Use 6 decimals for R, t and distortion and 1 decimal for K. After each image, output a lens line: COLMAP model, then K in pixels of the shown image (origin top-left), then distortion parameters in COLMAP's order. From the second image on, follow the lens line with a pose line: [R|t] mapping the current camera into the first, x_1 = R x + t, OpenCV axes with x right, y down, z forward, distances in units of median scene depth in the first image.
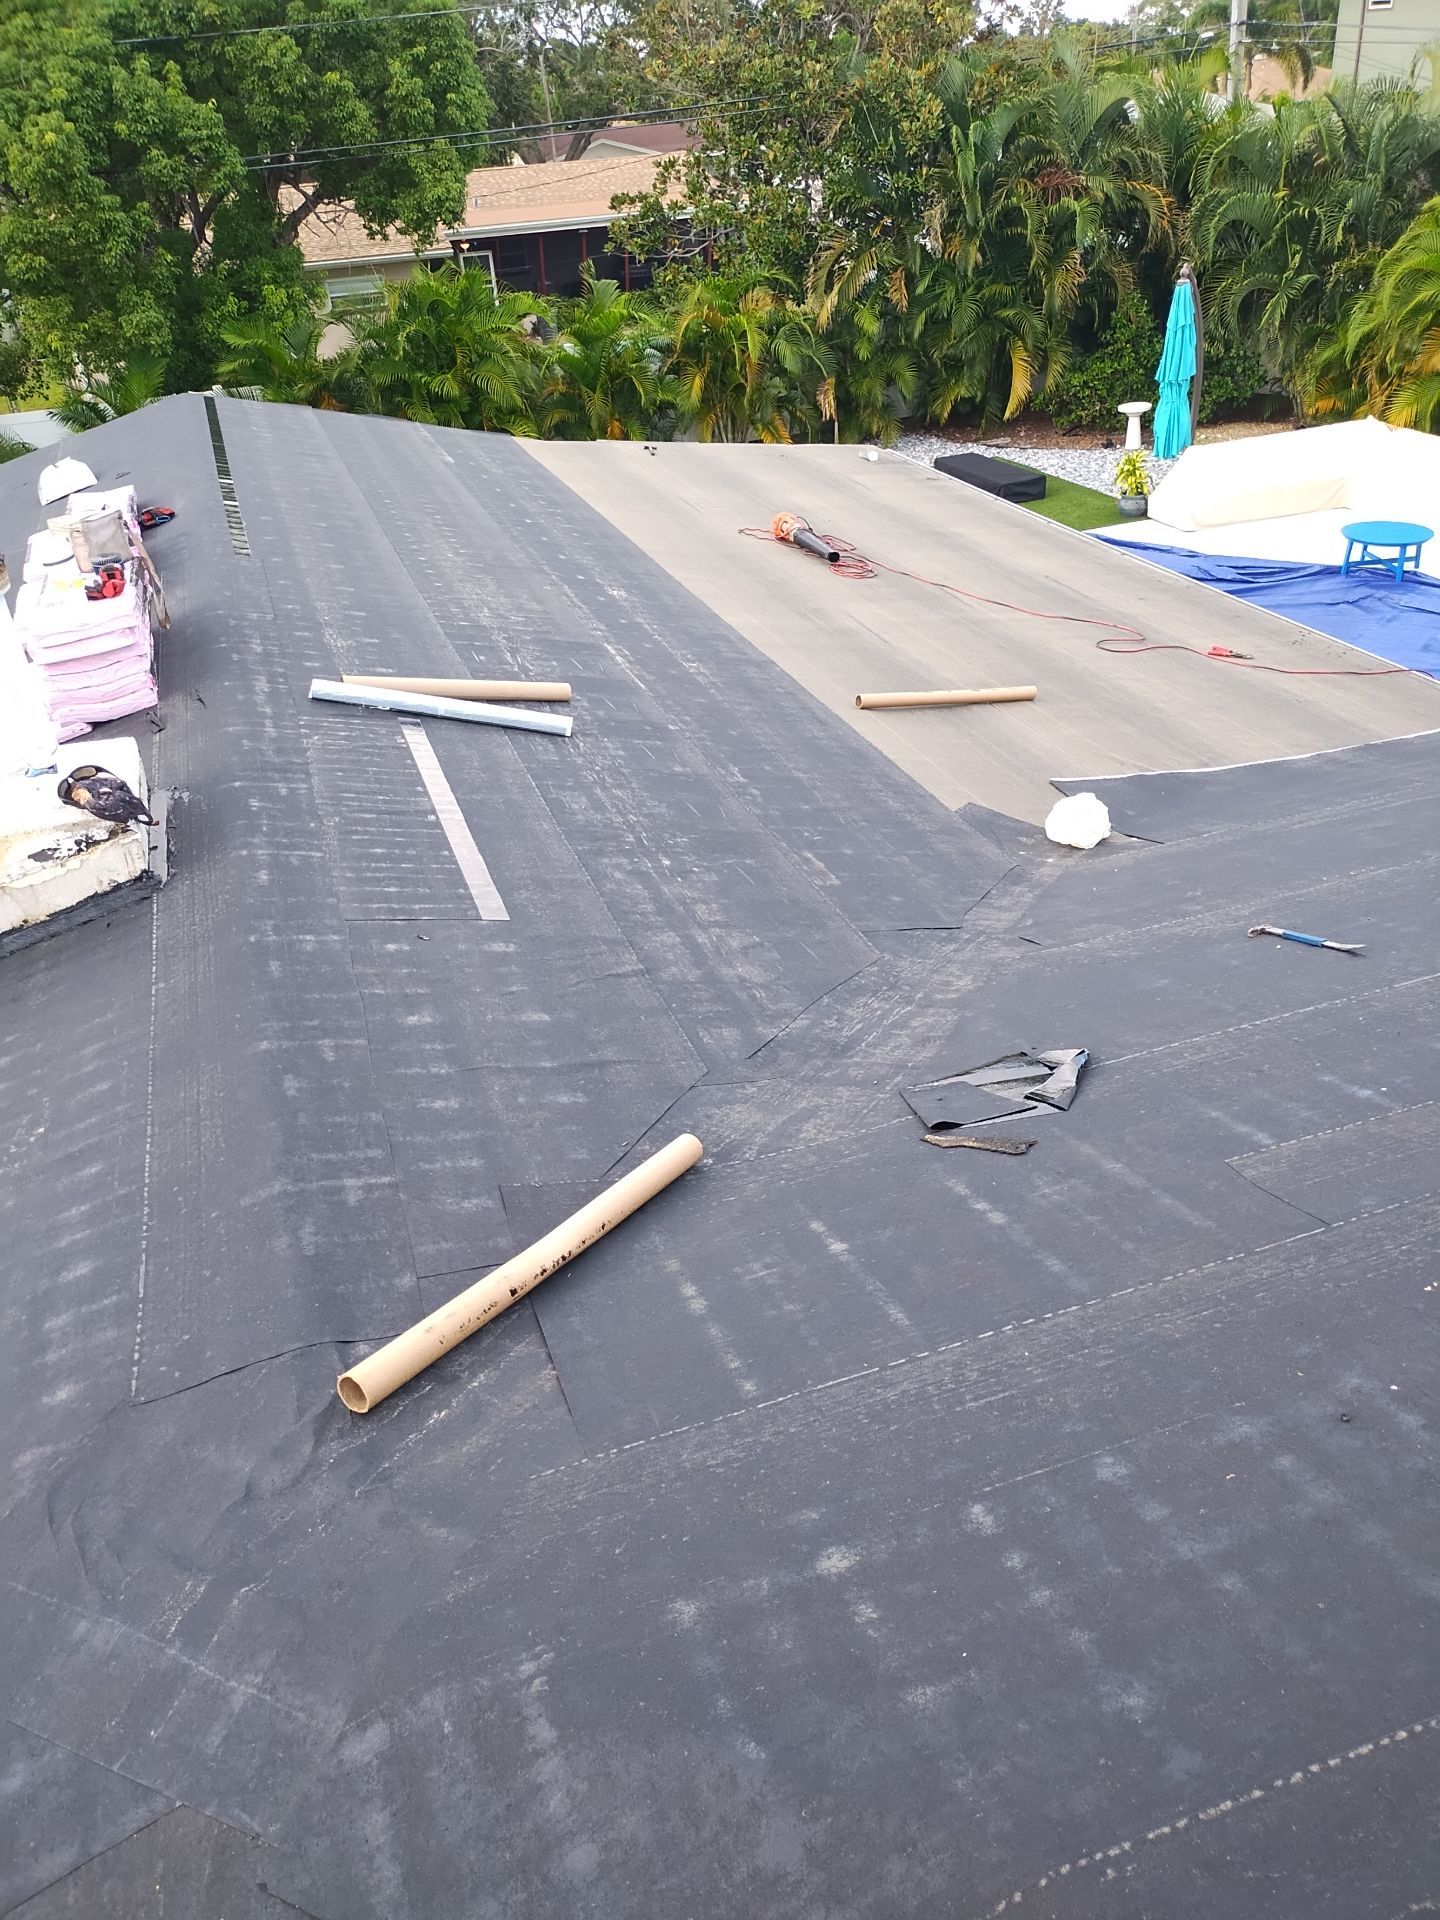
lens RADIAL K [[1463.7, 0, 720.0], [0, 1463.7, 960.0], [0, 0, 1]] dist [0.010288, 0.002485]
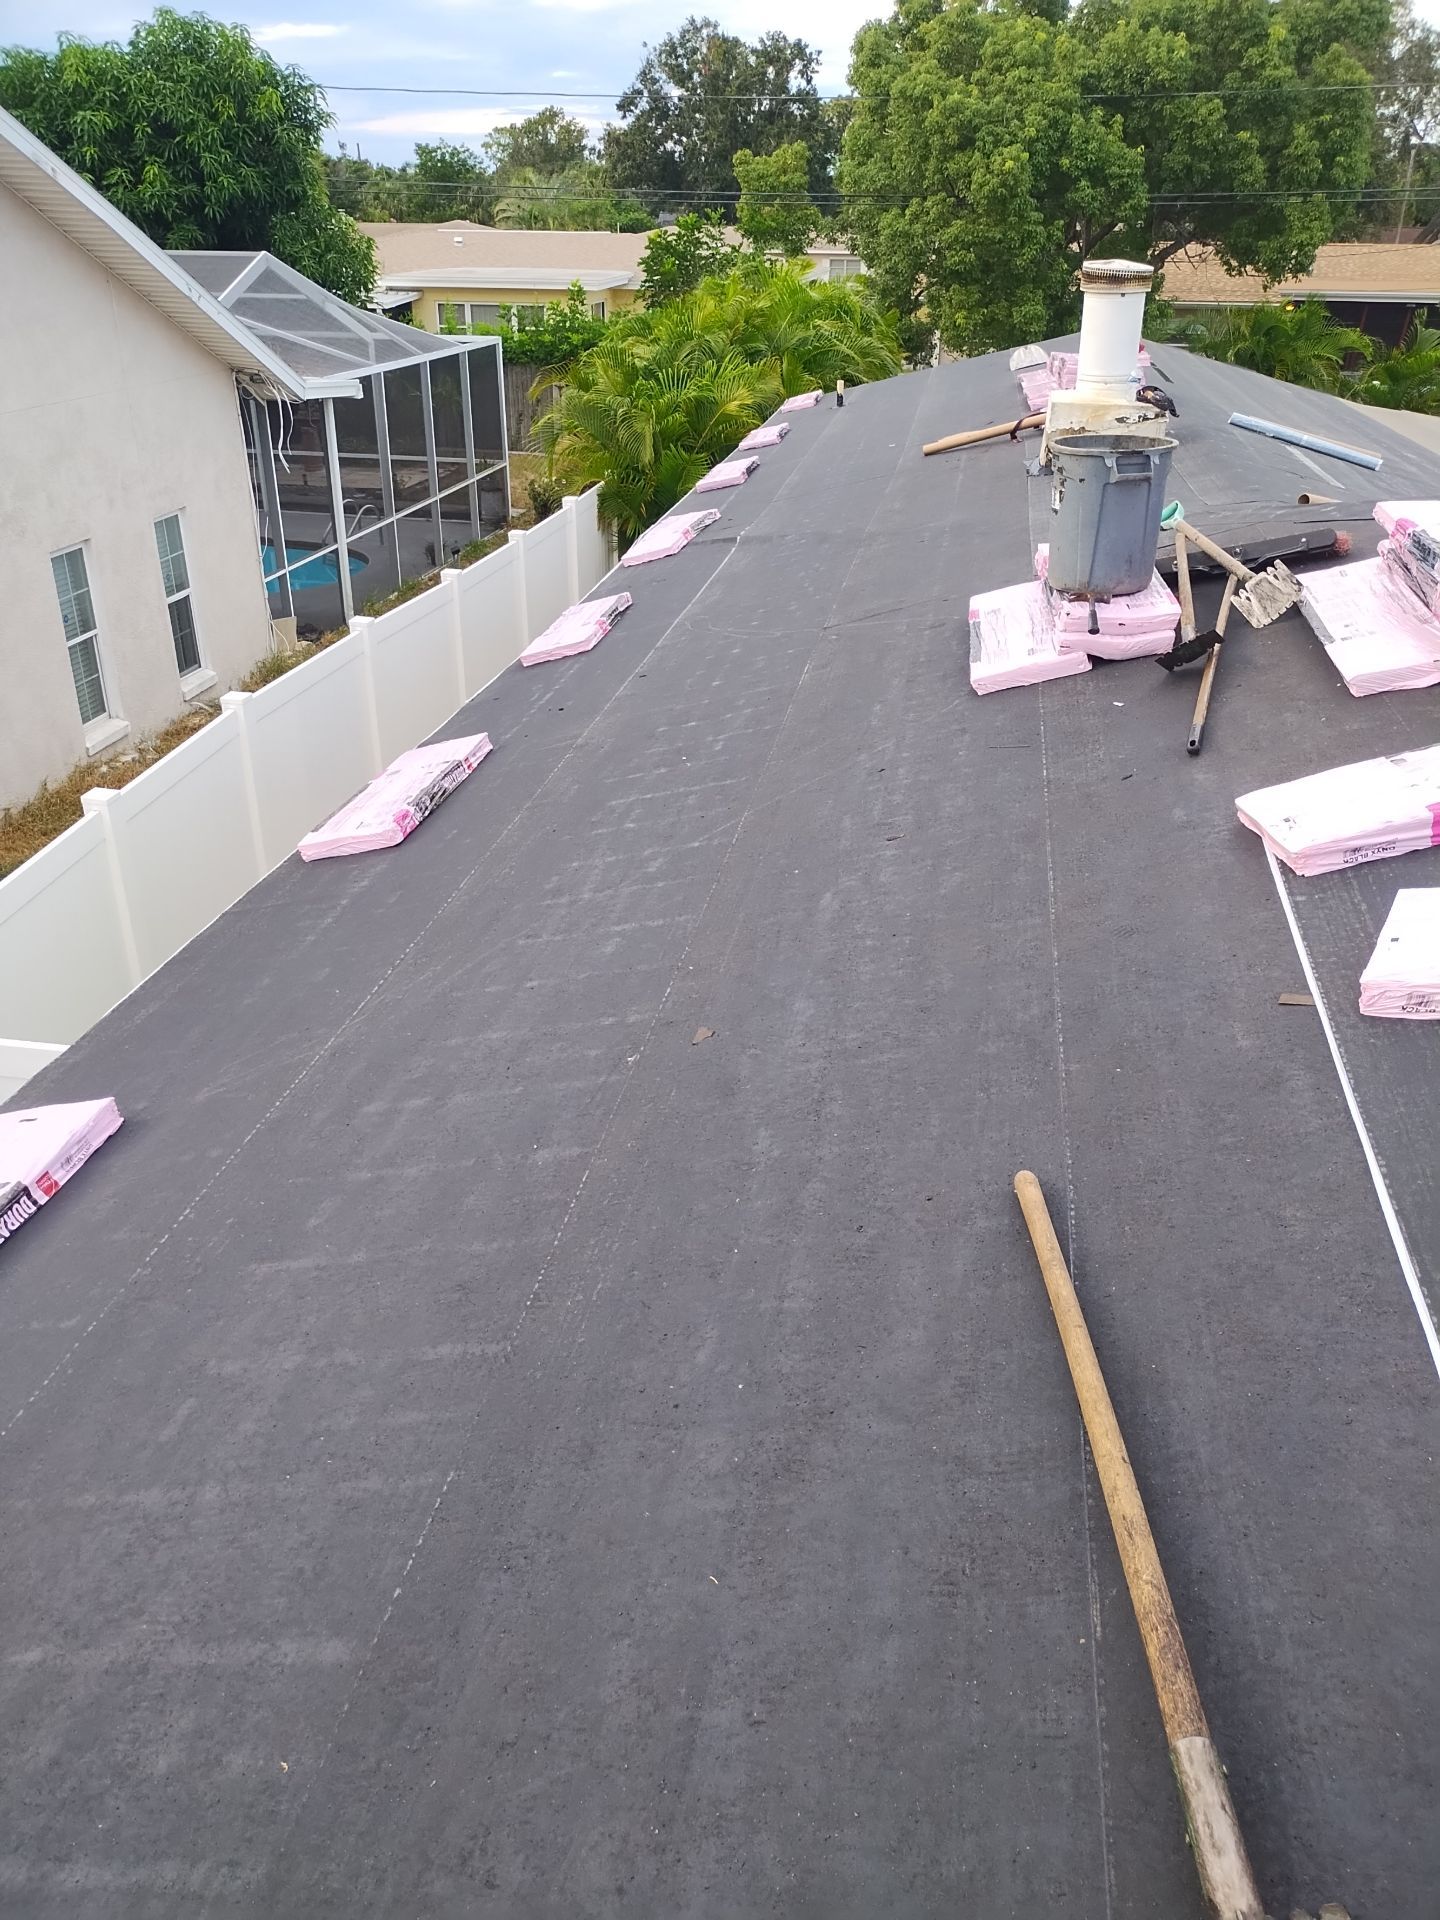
lens RADIAL K [[1544.2, 0, 720.0], [0, 1544.2, 960.0], [0, 0, 1]] dist [0.004673, 0.071958]
pose [[0.888121, 0.275933, -0.367562, 0.012241], [-0.302011, 0.953199, -0.014155, 0.192394], [0.346454, 0.123579, 0.929891, -0.257382]]
